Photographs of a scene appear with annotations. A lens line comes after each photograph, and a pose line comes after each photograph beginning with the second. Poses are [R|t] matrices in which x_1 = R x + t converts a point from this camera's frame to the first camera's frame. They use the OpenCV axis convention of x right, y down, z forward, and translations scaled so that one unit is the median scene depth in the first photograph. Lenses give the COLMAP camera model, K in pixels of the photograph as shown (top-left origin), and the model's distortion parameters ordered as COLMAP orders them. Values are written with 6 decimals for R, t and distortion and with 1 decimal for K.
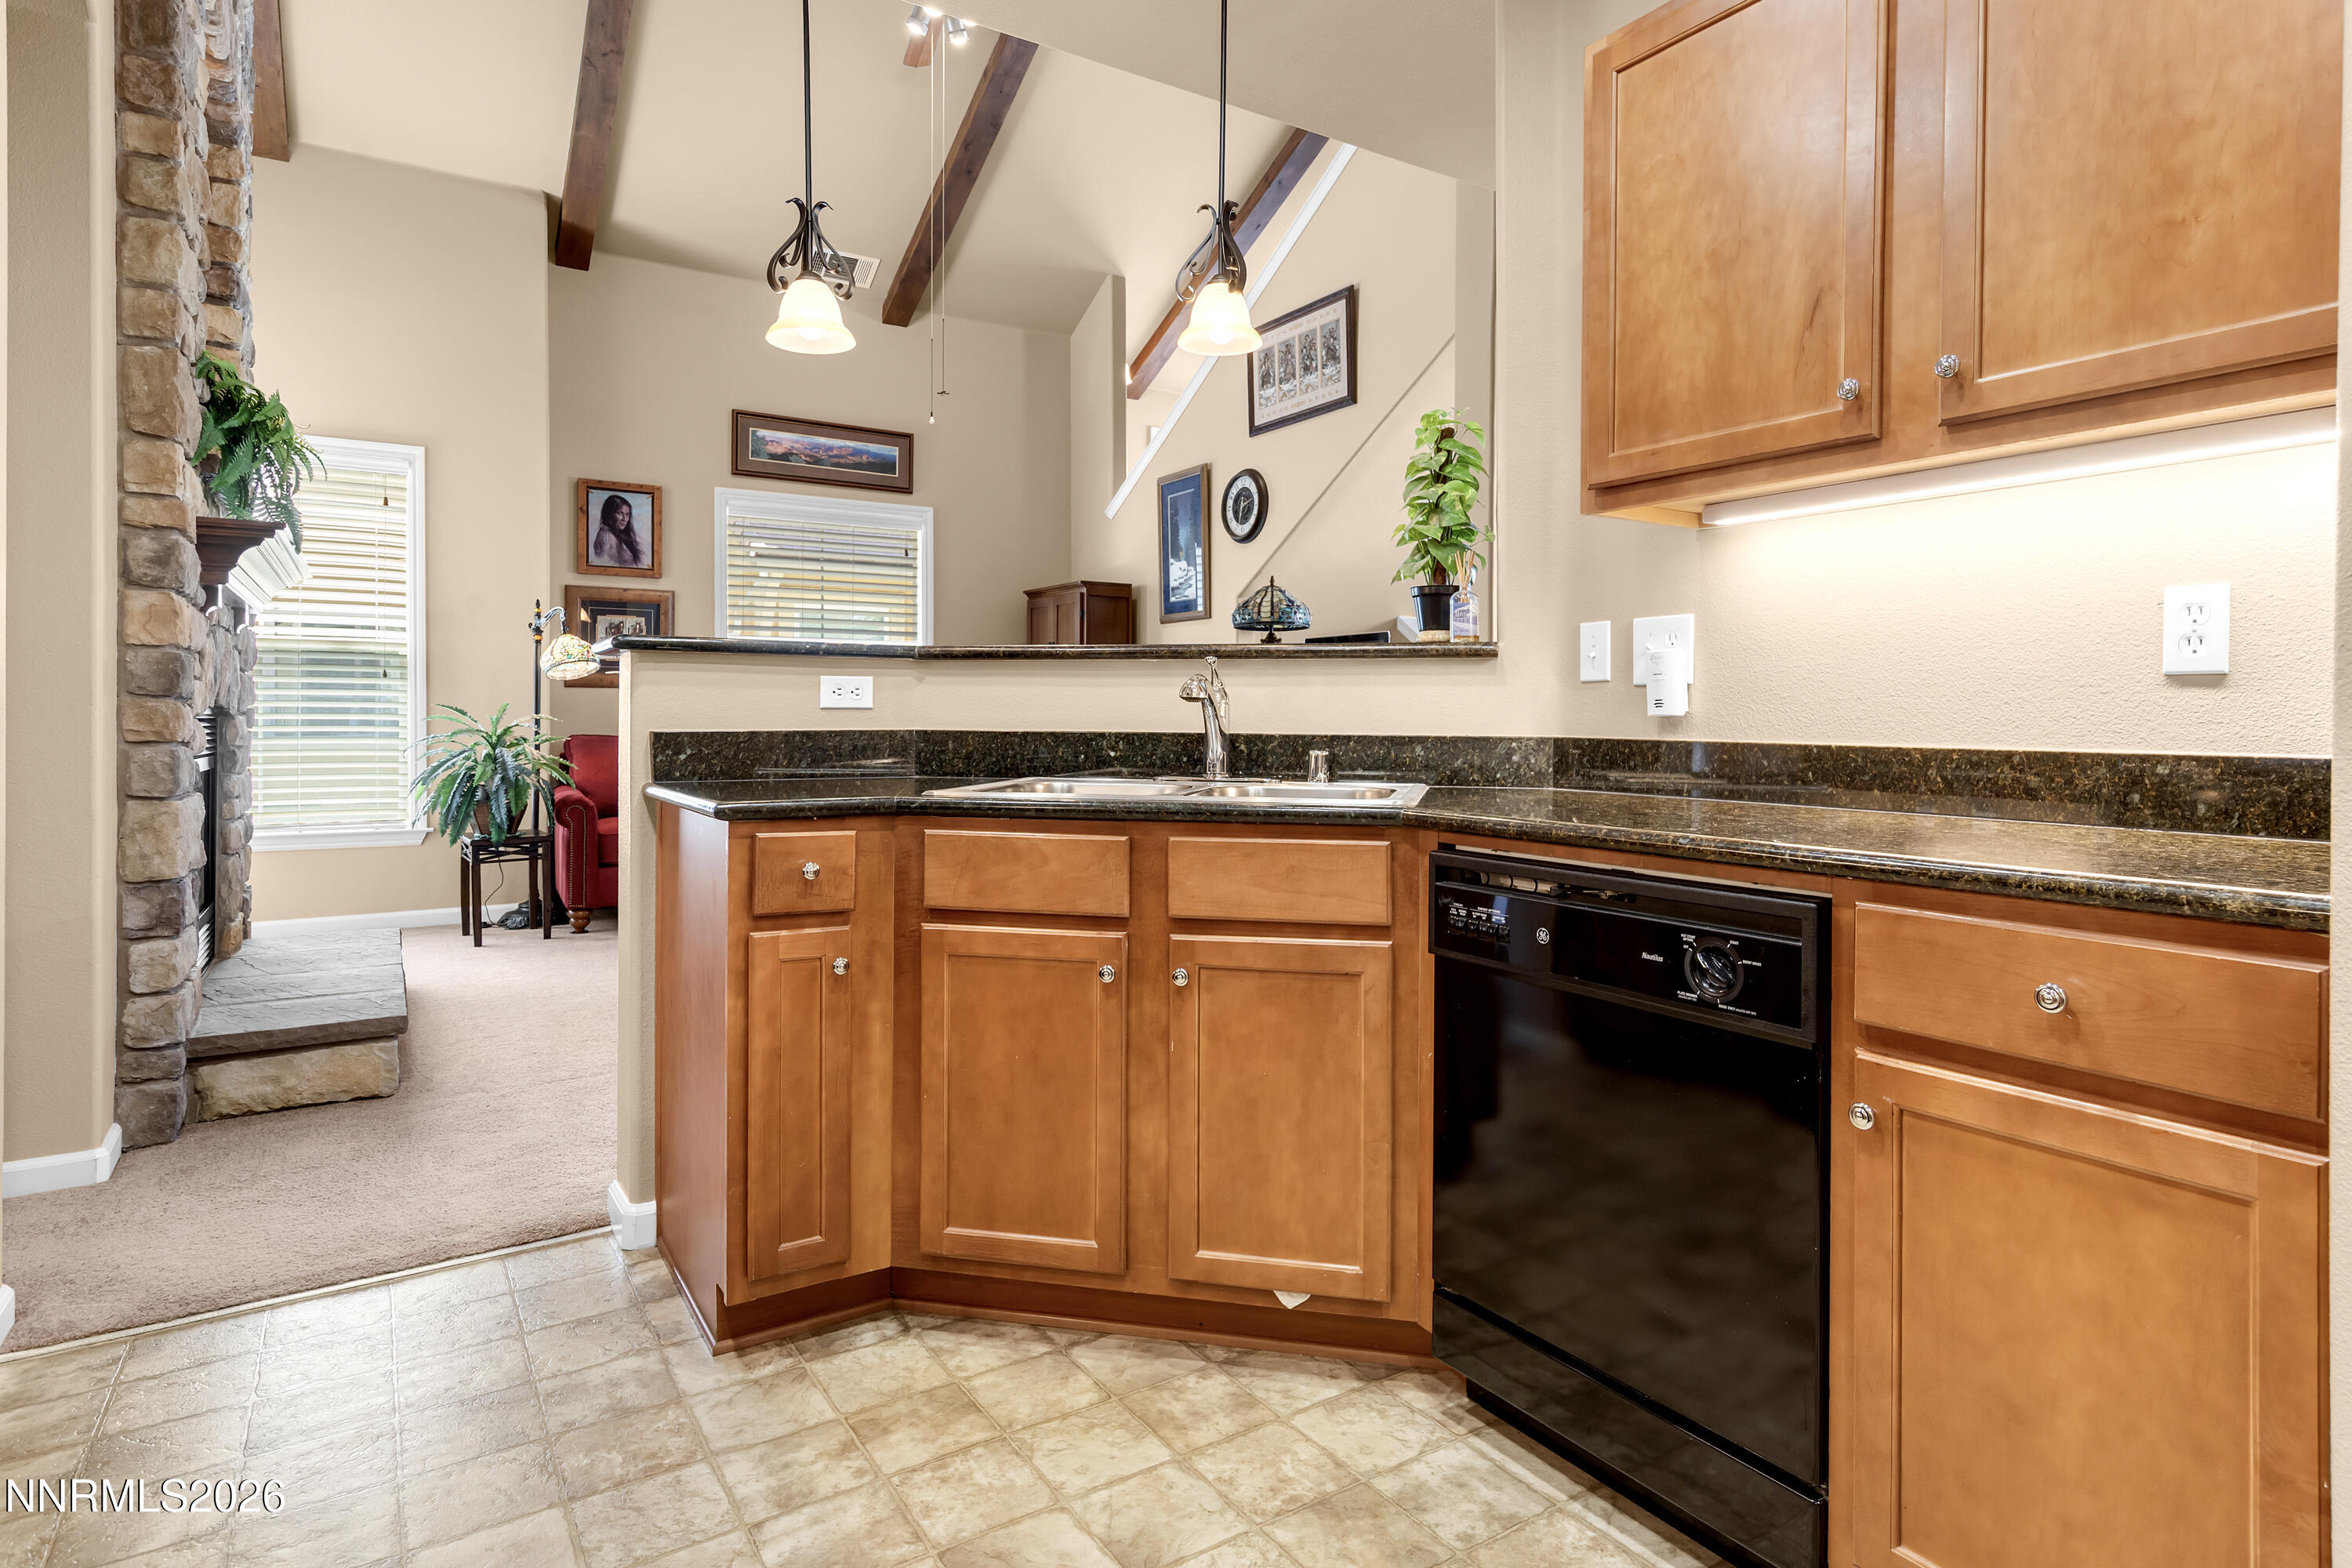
lens RADIAL K [[1219.5, 0, 1167.8], [0, 1219.5, 692.5], [0, 0, 1]] dist [0.003078, 0.001288]
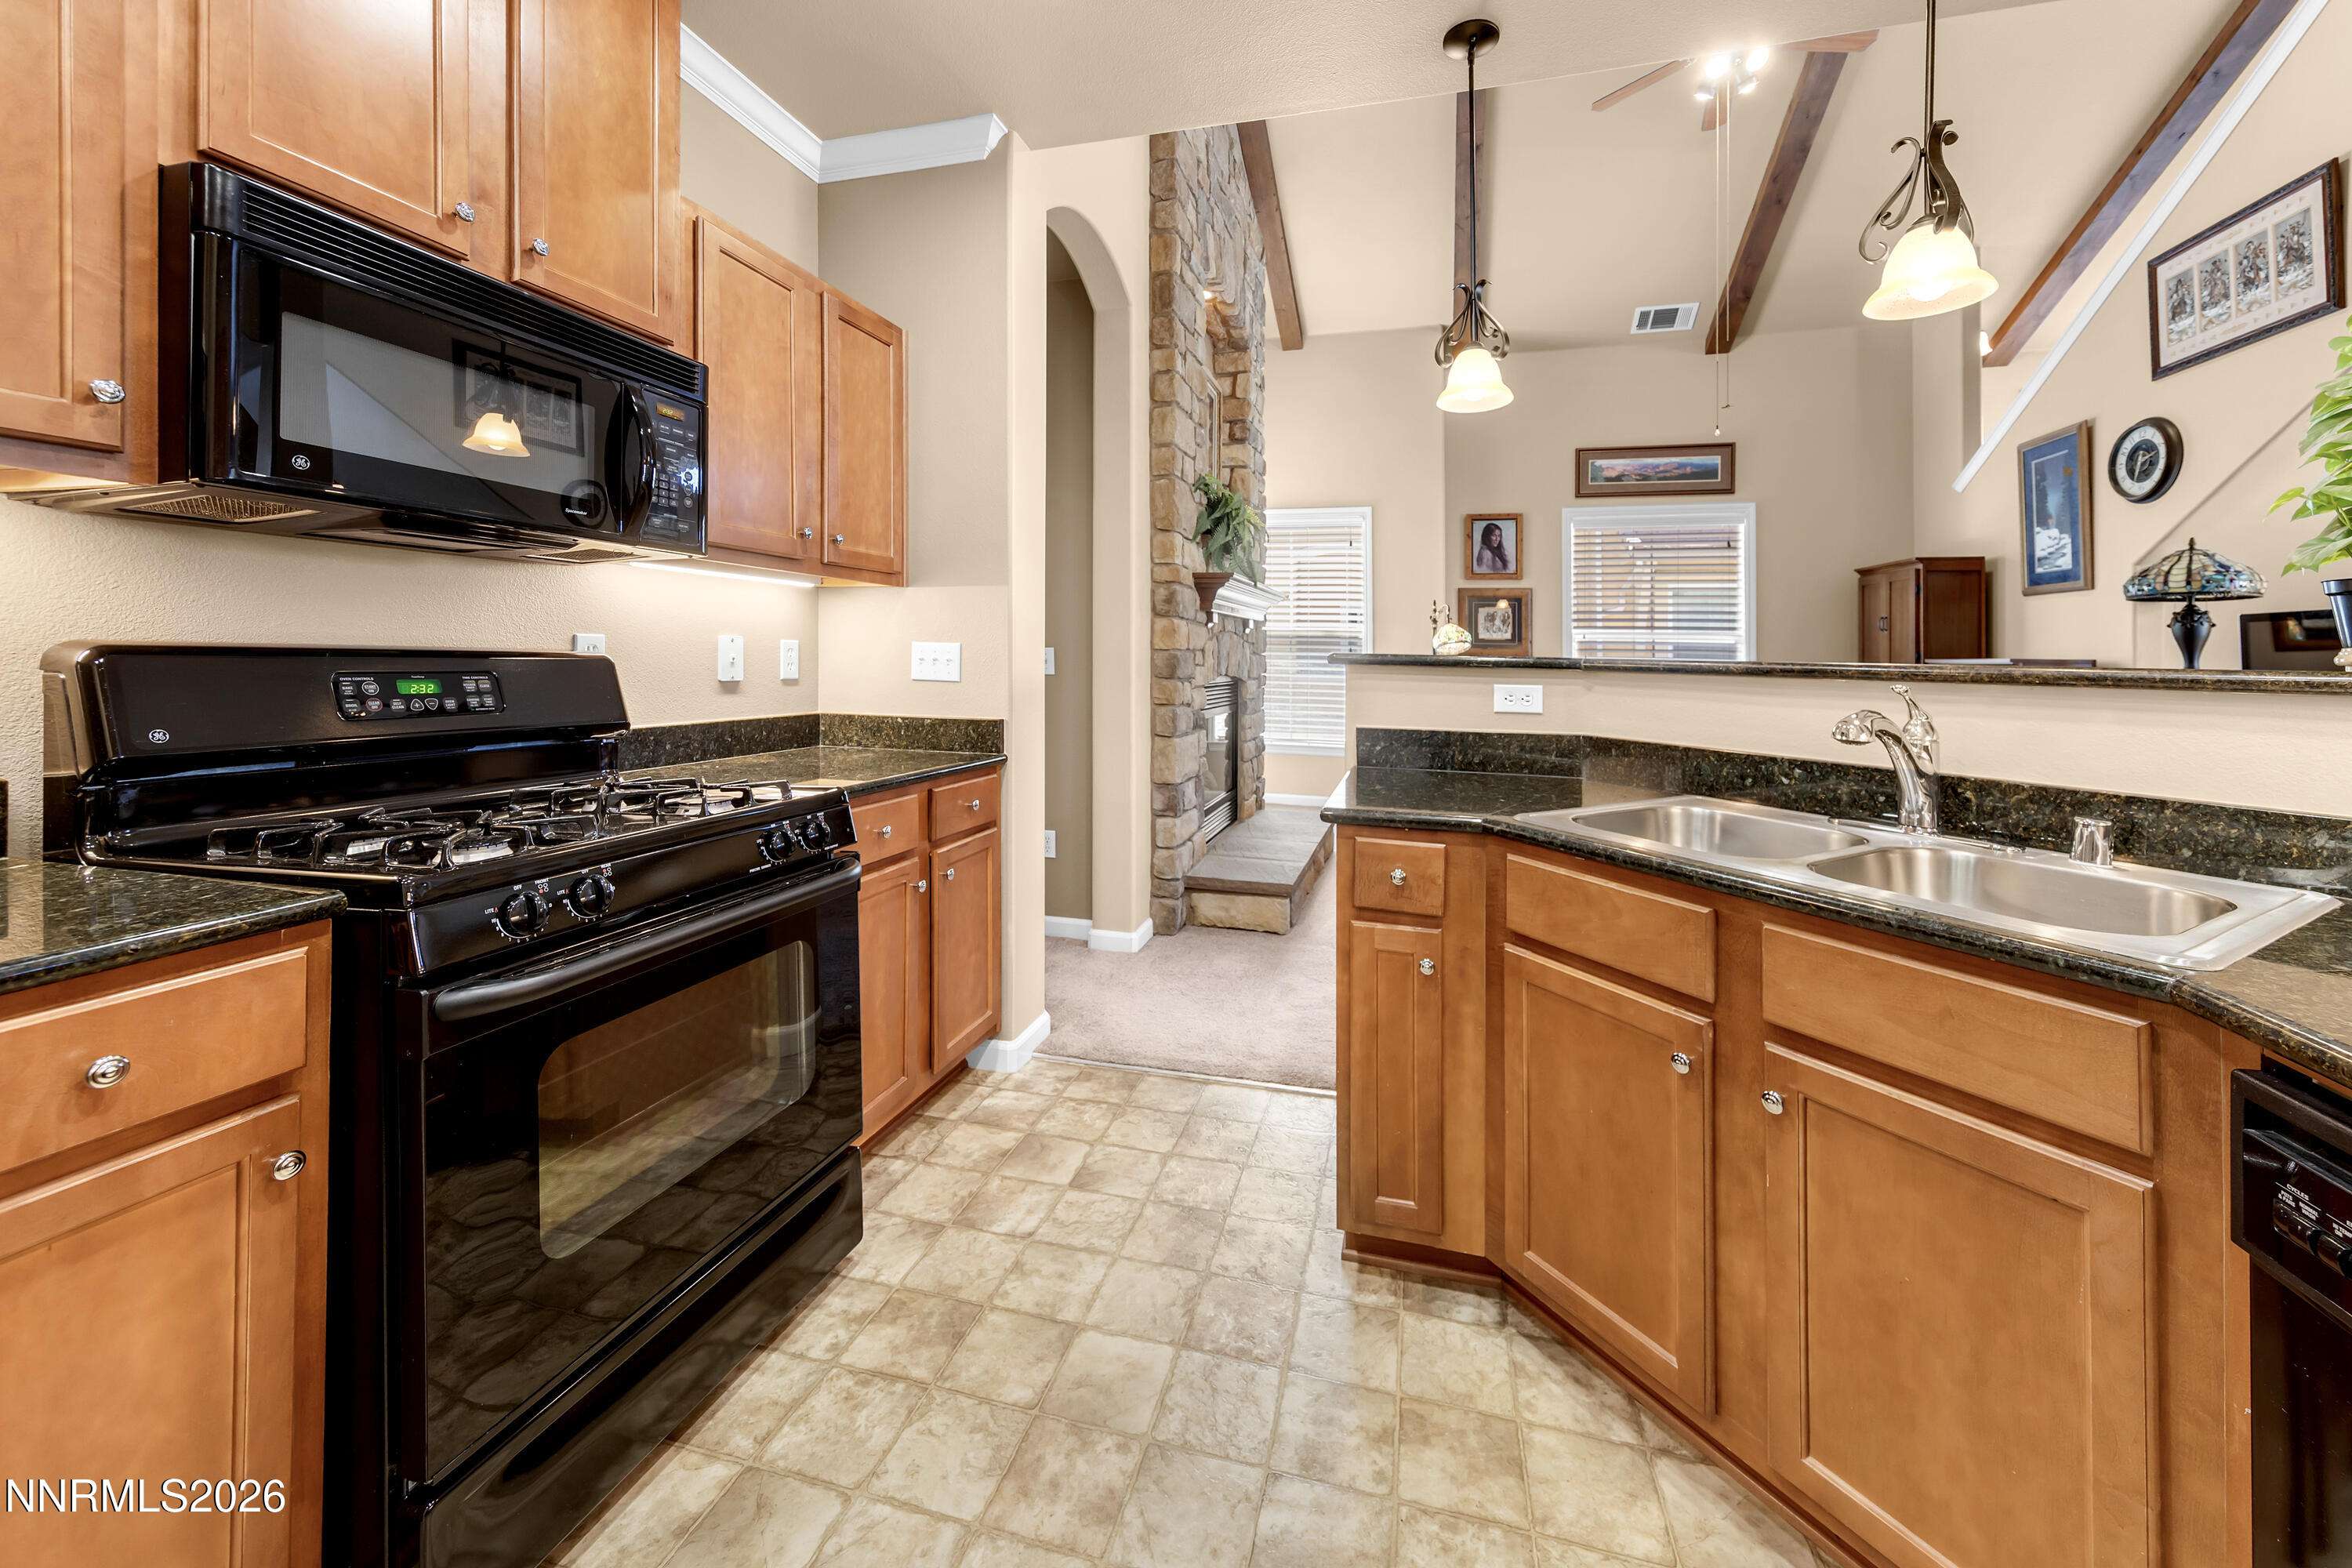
lens RADIAL K [[846.7, 0, 1227.5], [0, 846.7, 639.4], [0, 0, 1]] dist [0.006419, -0.000277]
pose [[0.692348, -0.004653, -0.721548, 0.051817], [-0.000272, 0.999977, -0.006710, -0.021431], [0.721563, 0.004842, 0.692332, 0.106577]]
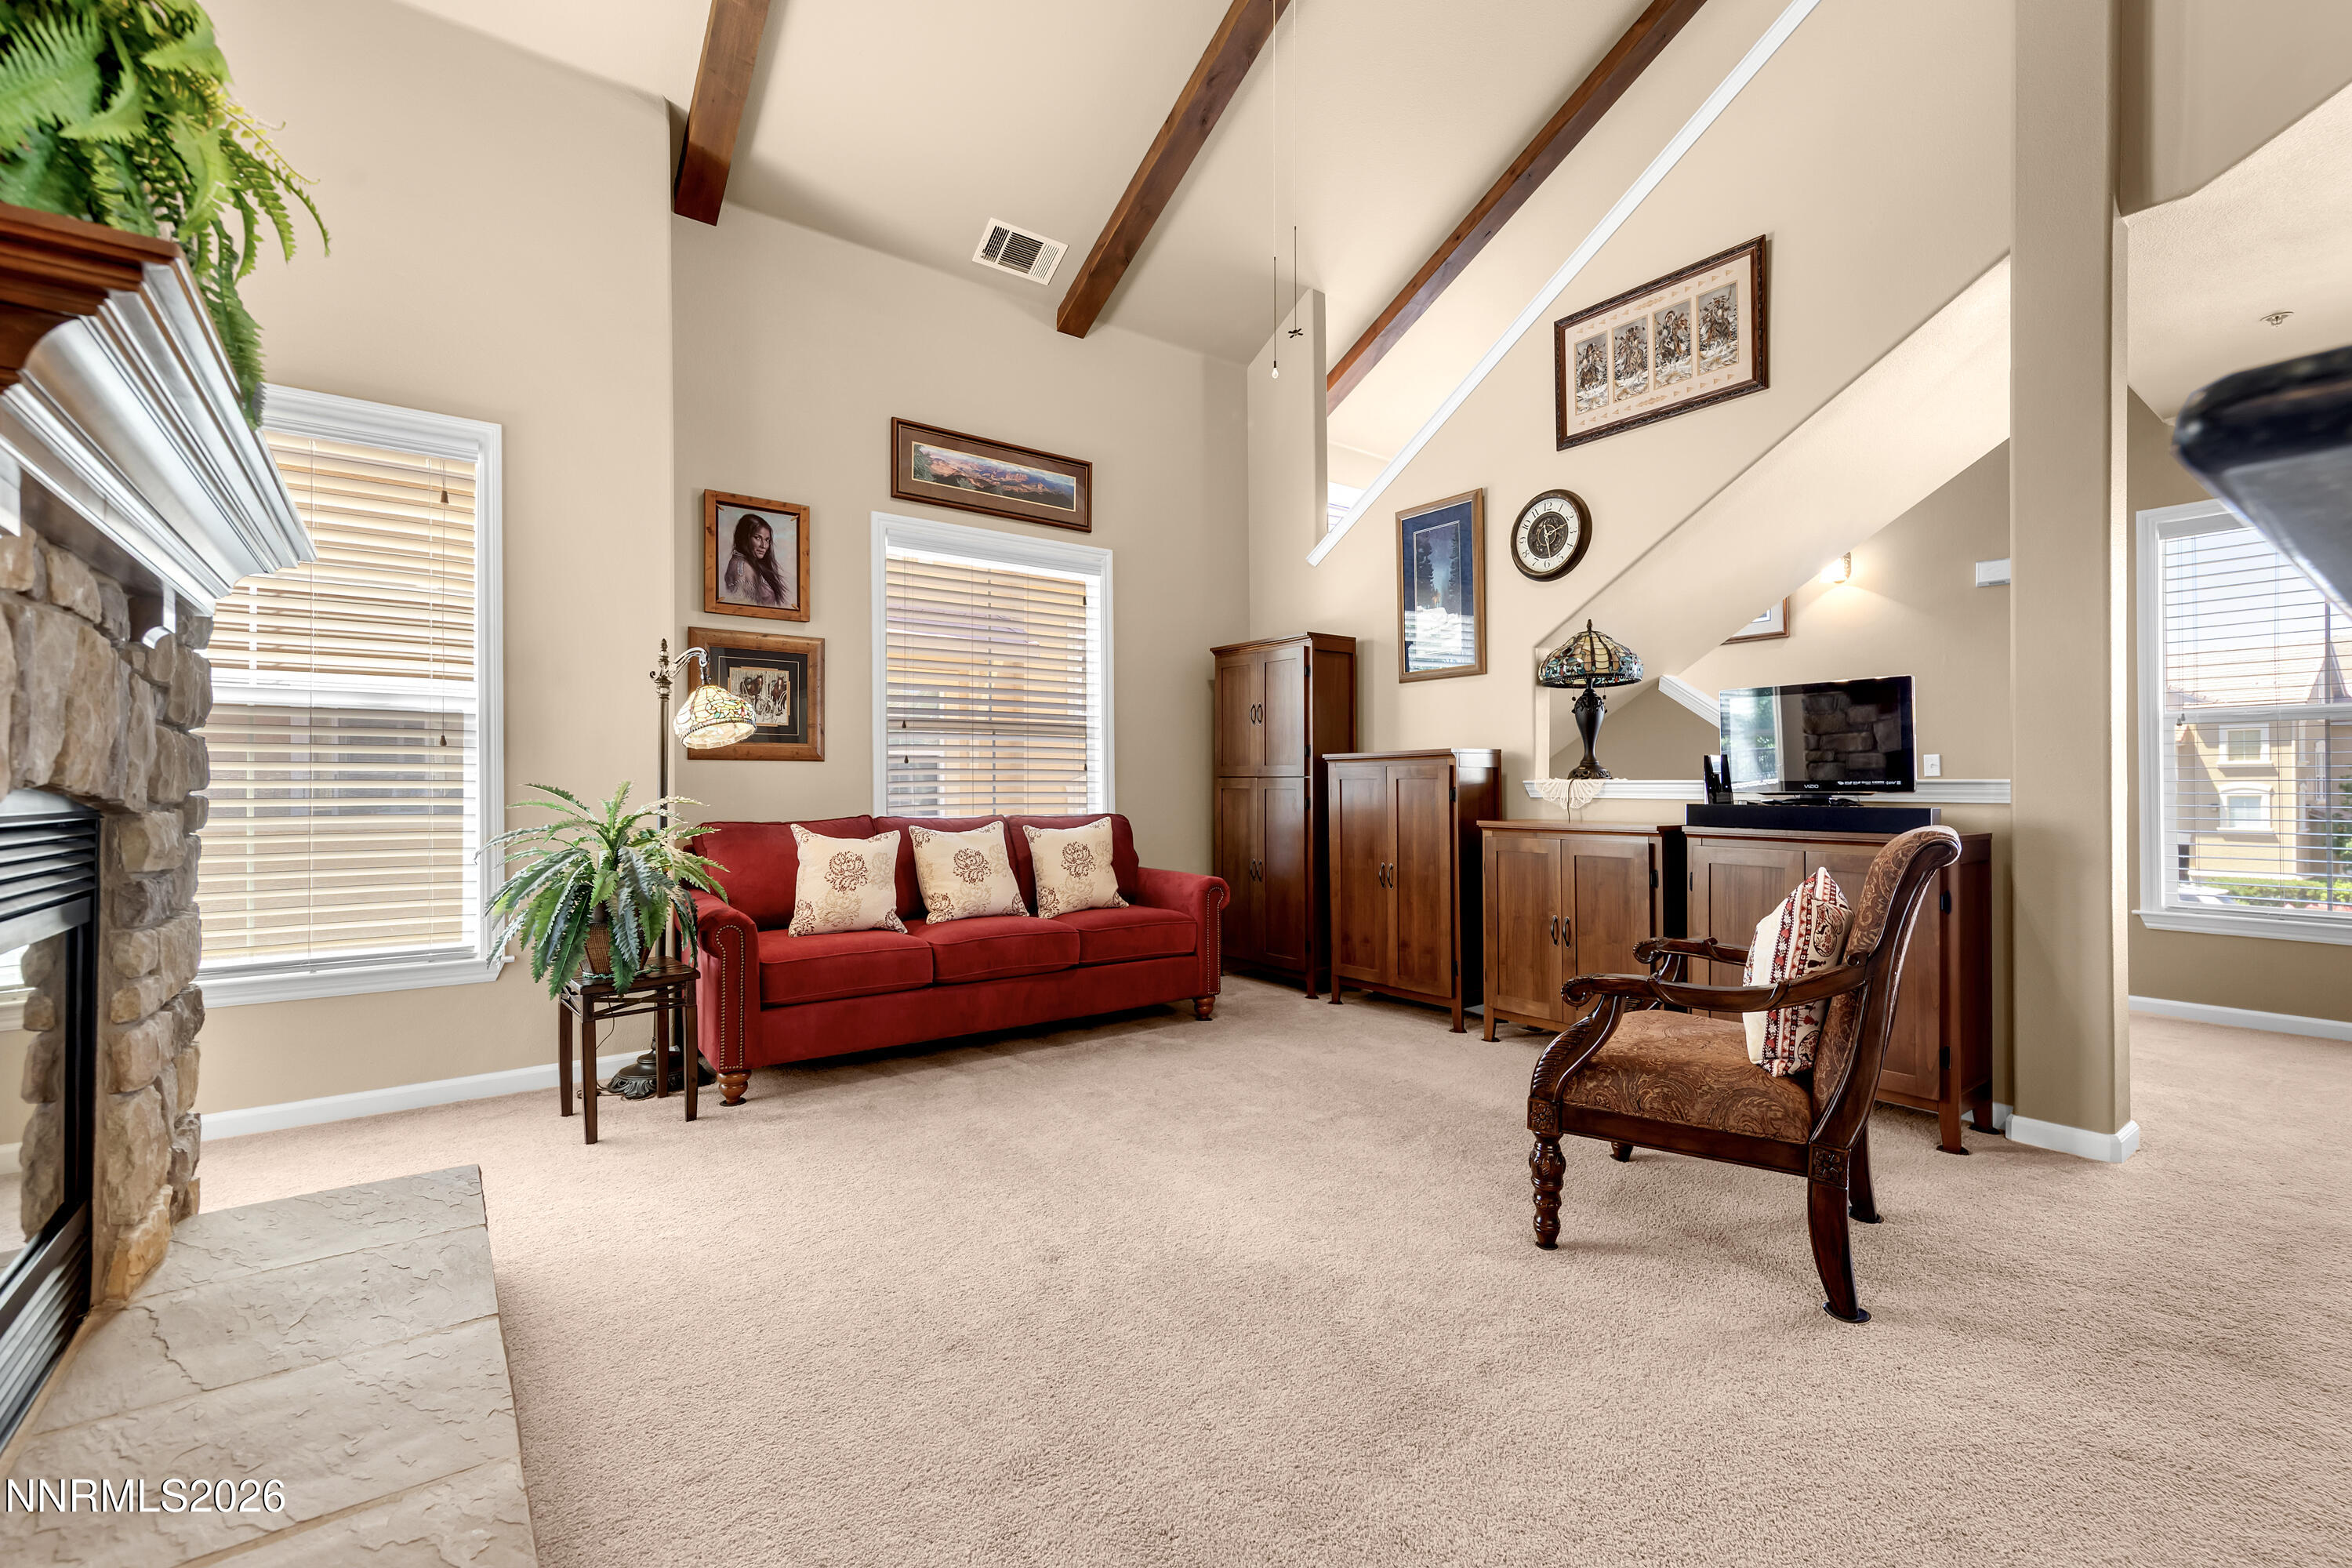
lens RADIAL K [[986.6, 0, 1179.6], [0, 986.6, 760.8], [0, 0, 1]] dist [0.003420, 0.000123]
pose [[0.996669, -0.004162, 0.081453, -0.257261], [0.004668, 0.999971, -0.006022, 0.001783], [-0.081425, 0.006382, 0.996659, 0.386140]]
